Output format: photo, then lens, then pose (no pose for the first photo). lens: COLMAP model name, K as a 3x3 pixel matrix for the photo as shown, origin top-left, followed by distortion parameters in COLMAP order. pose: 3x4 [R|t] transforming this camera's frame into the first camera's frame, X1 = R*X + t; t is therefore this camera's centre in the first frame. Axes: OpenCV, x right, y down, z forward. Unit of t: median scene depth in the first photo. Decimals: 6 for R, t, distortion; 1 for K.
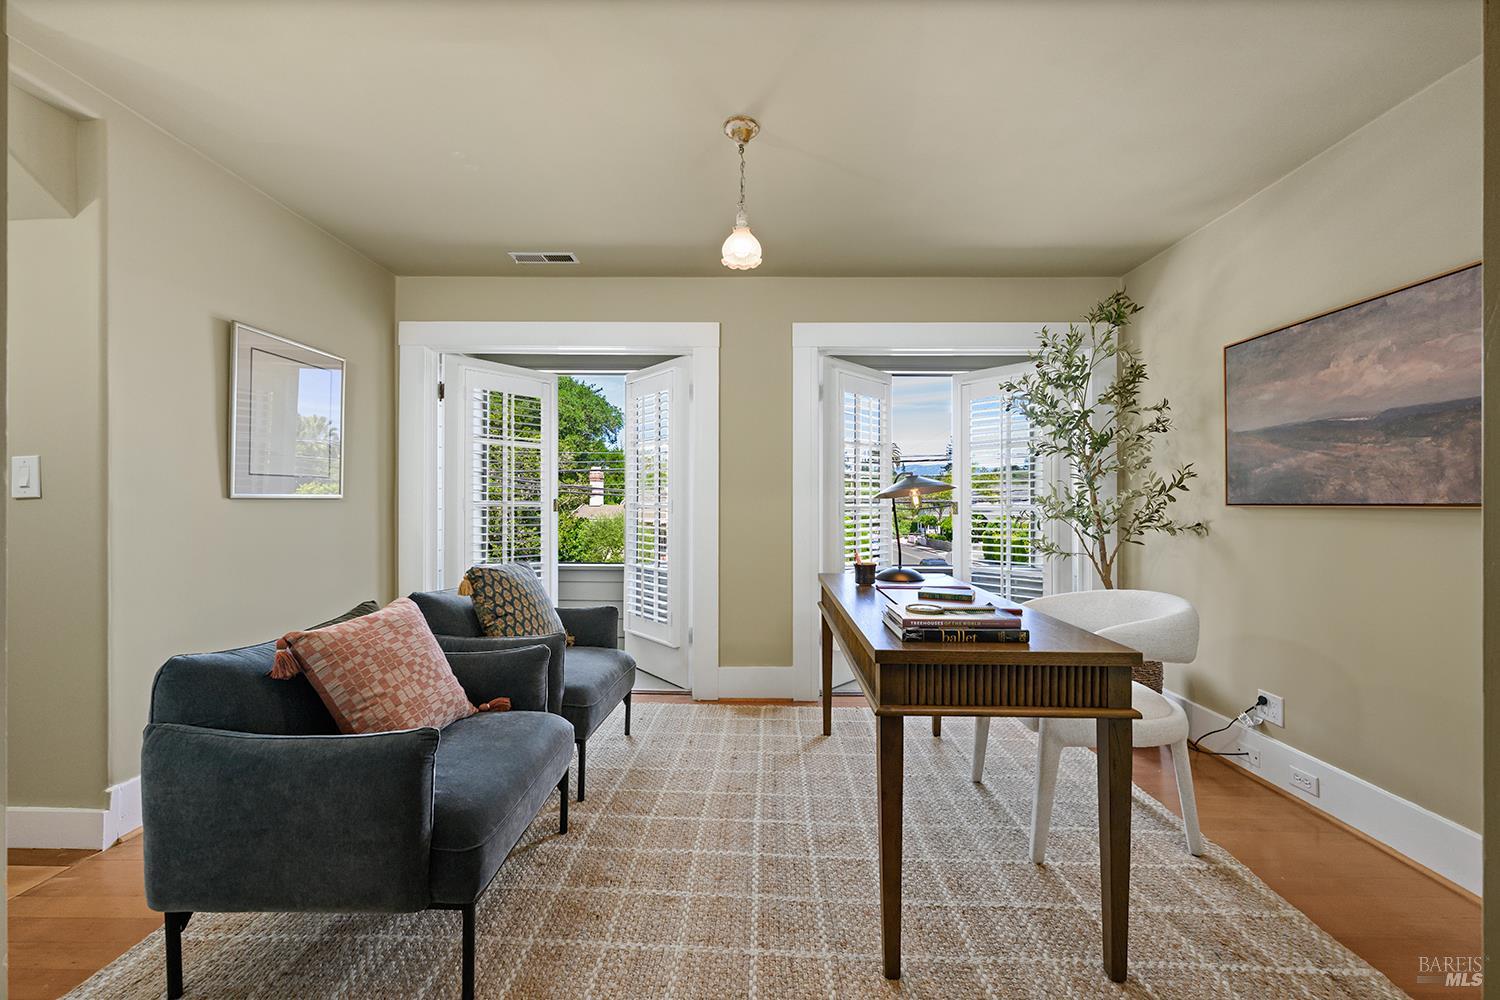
lens RADIAL K [[581.1, 0, 768.3], [0, 581.1, 504.4], [0, 0, 1]] dist [-0.000205, -0.000007]
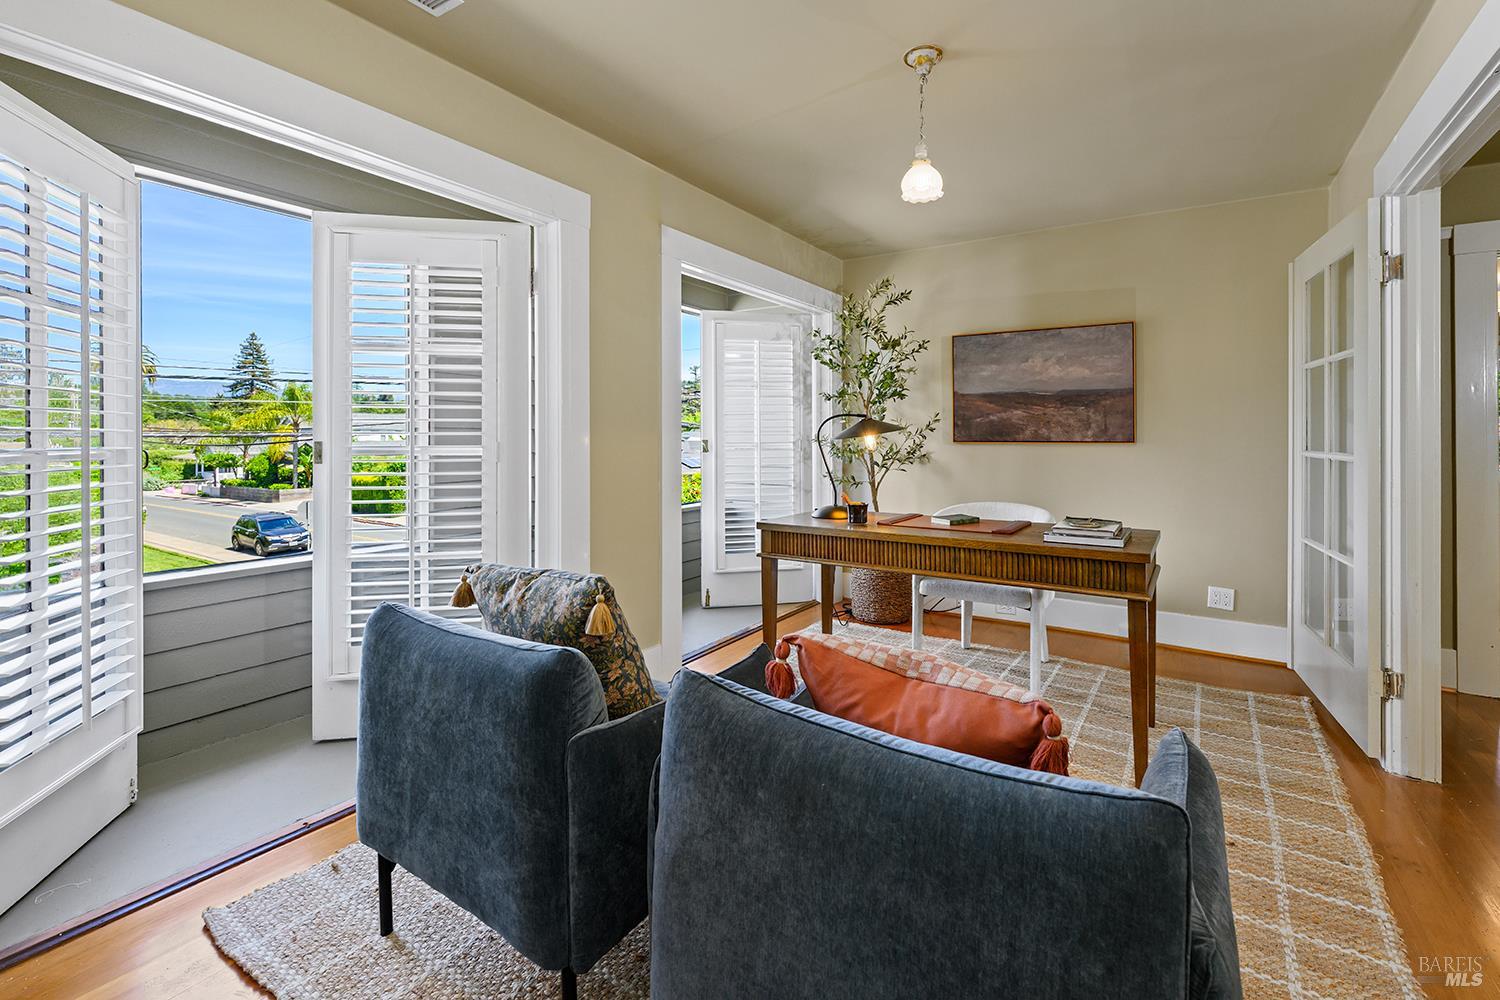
lens RADIAL K [[638.9, 0, 755.4], [0, 638.9, 435.5], [0, 0, 1]] dist [-0.000138, -0.000033]
pose [[0.544529, -0.001515, 0.838741, -1.016943], [0.004013, 0.999992, -0.000799, -0.018687], [-0.838732, 0.003800, 0.544531, 0.618233]]
